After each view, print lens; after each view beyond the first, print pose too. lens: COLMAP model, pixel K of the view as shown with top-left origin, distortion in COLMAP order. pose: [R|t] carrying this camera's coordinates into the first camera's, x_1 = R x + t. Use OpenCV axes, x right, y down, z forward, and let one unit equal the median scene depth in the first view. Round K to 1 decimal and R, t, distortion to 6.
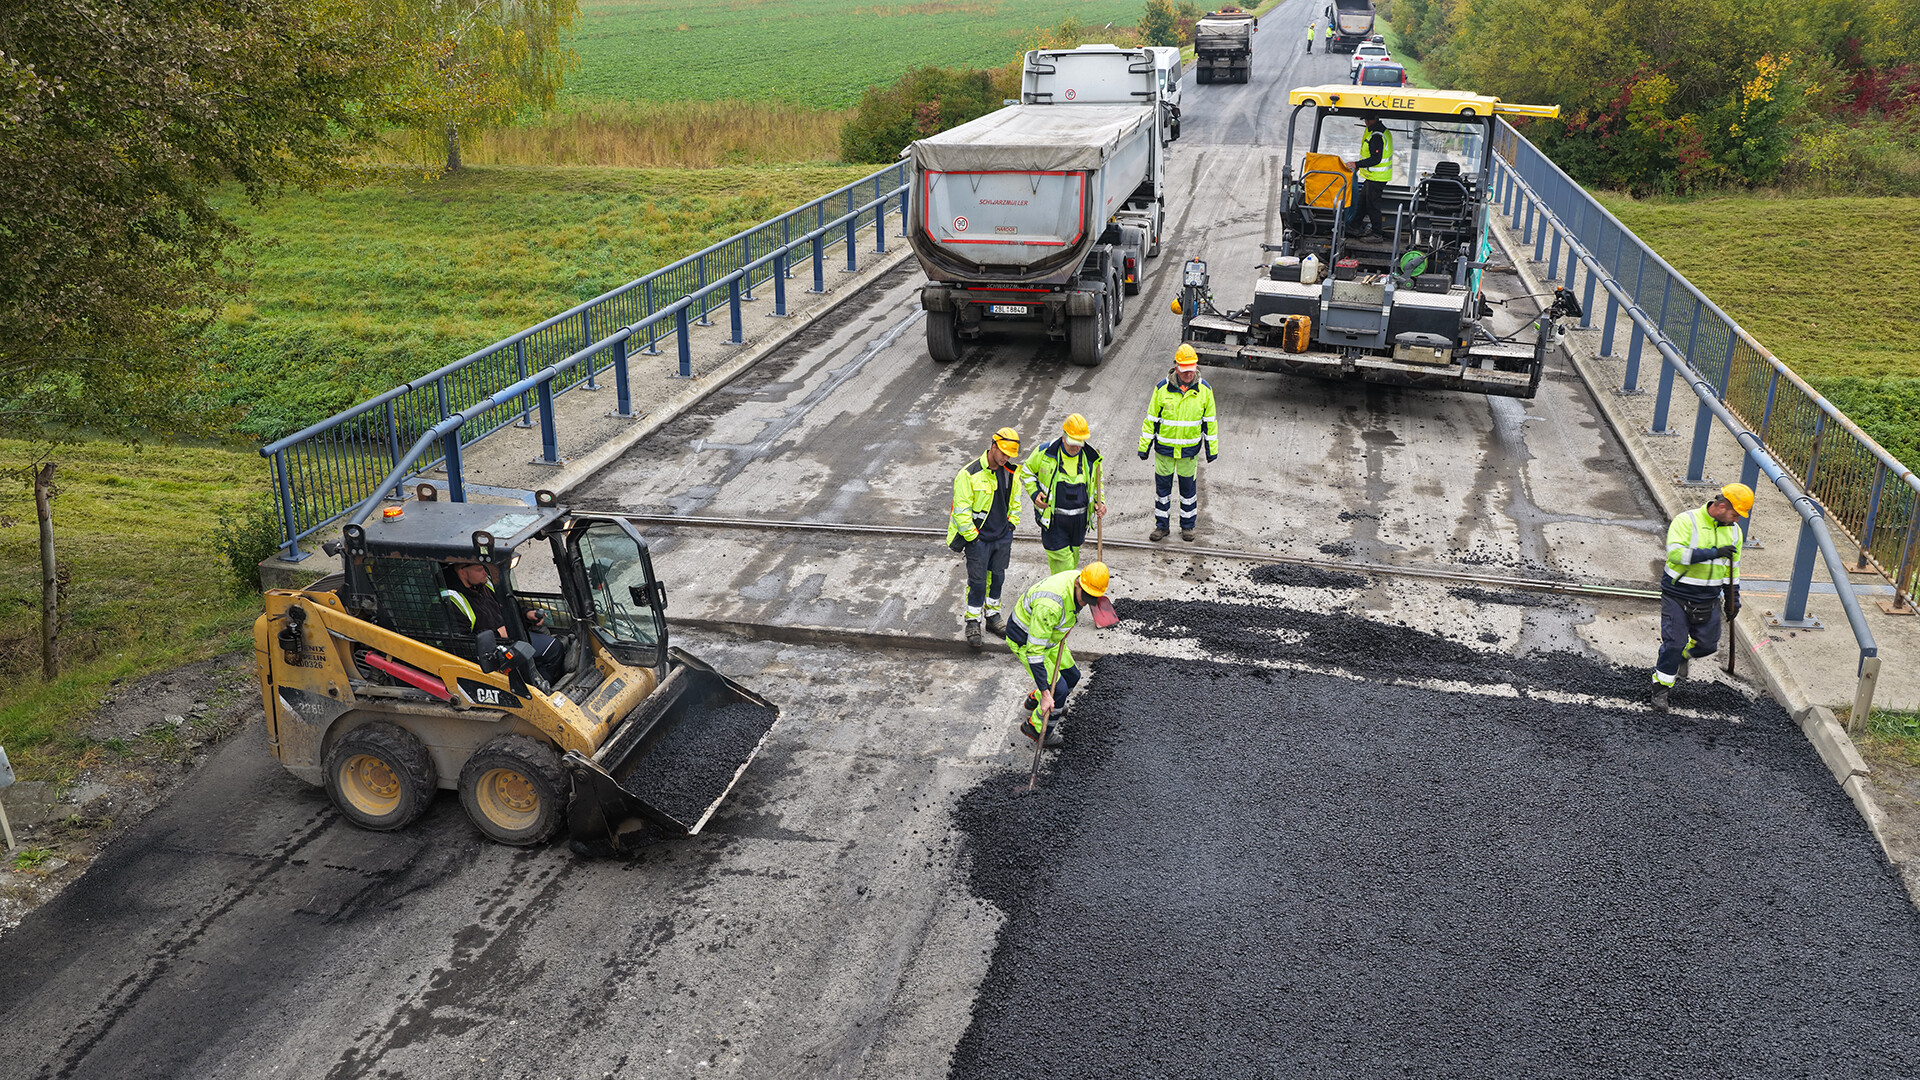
lens RADIAL K [[1611.2, 0, 964.1], [0, 1611.2, 537.5], [0, 0, 1]] dist [-0.003638, 0.019354]
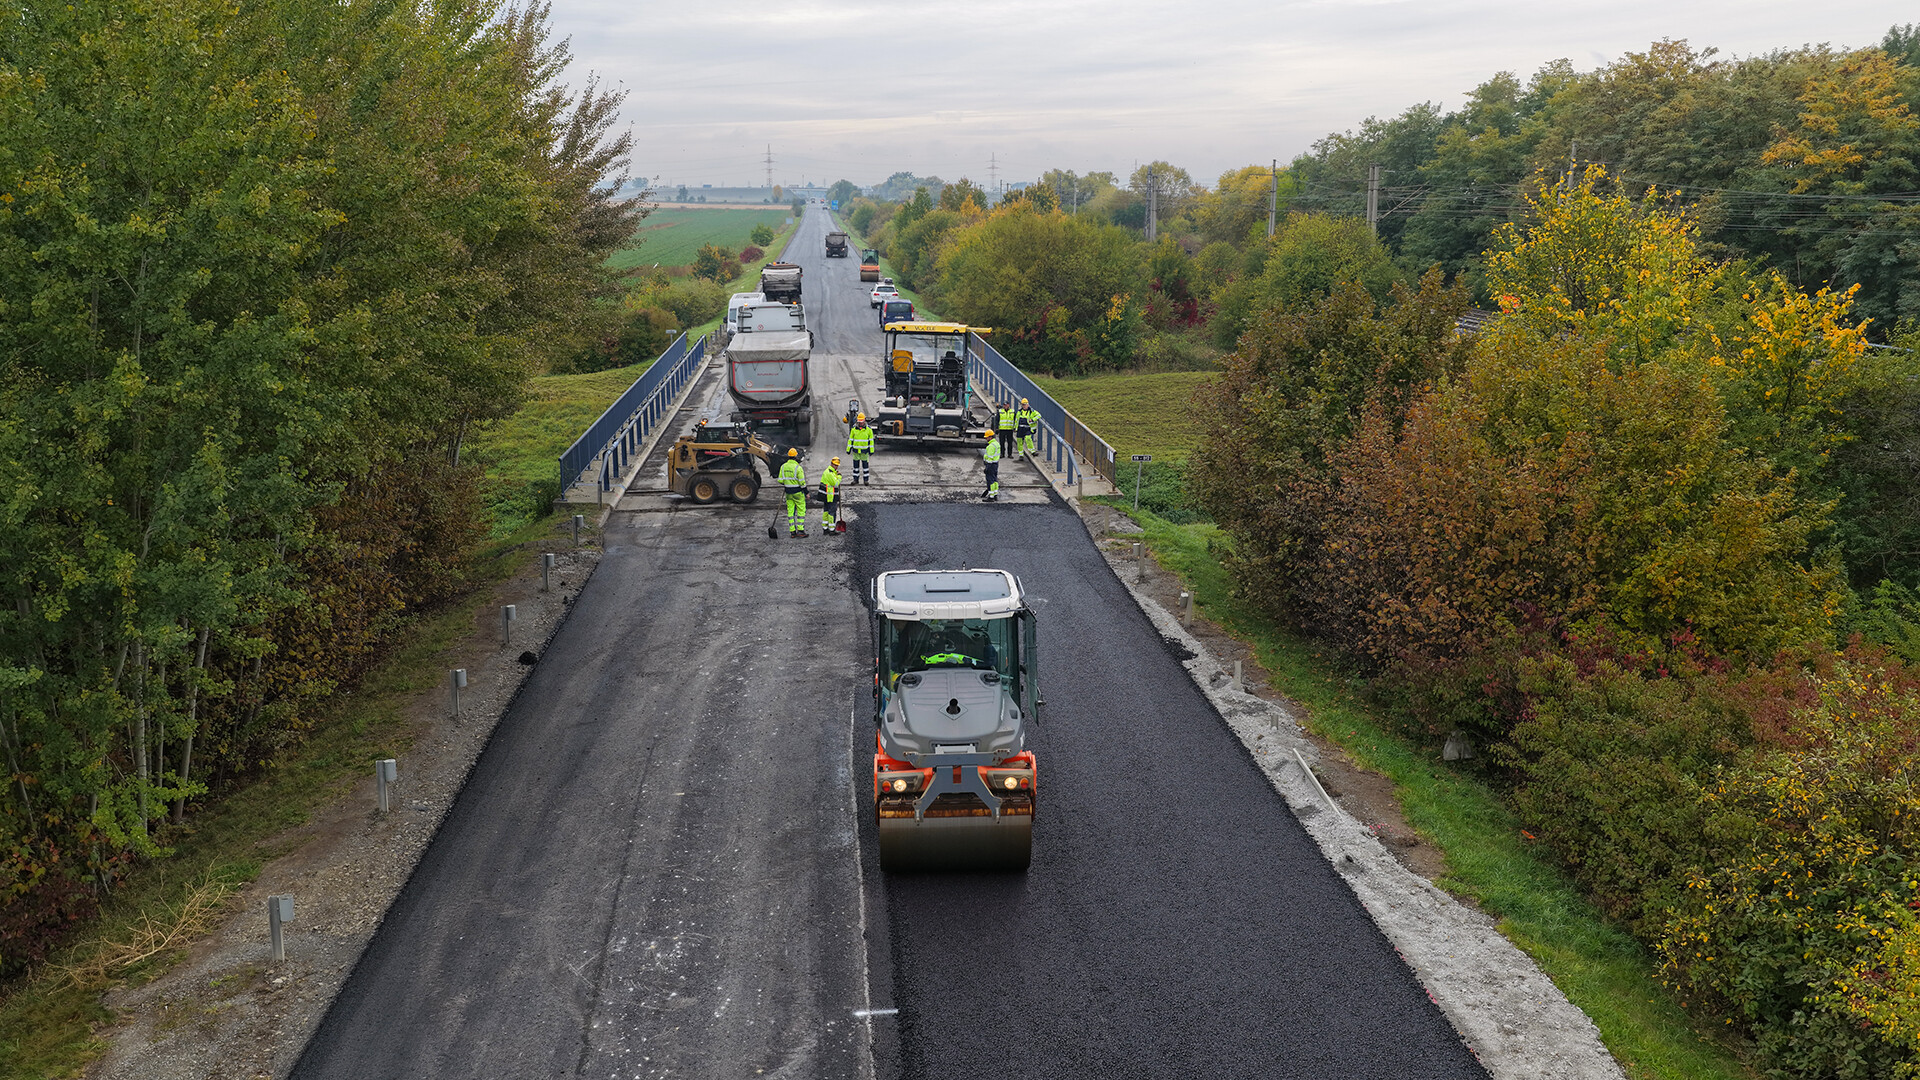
lens RADIAL K [[1611.2, 0, 958.0], [0, 1611.2, 540.1], [0, 0, 1]] dist [-0.003638, 0.019354]
pose [[0.956130, -0.062301, 0.286241, -0.199440], [0.099293, 0.988205, -0.116585, 0.164855], [-0.275601, 0.139892, 0.951038, -0.631902]]
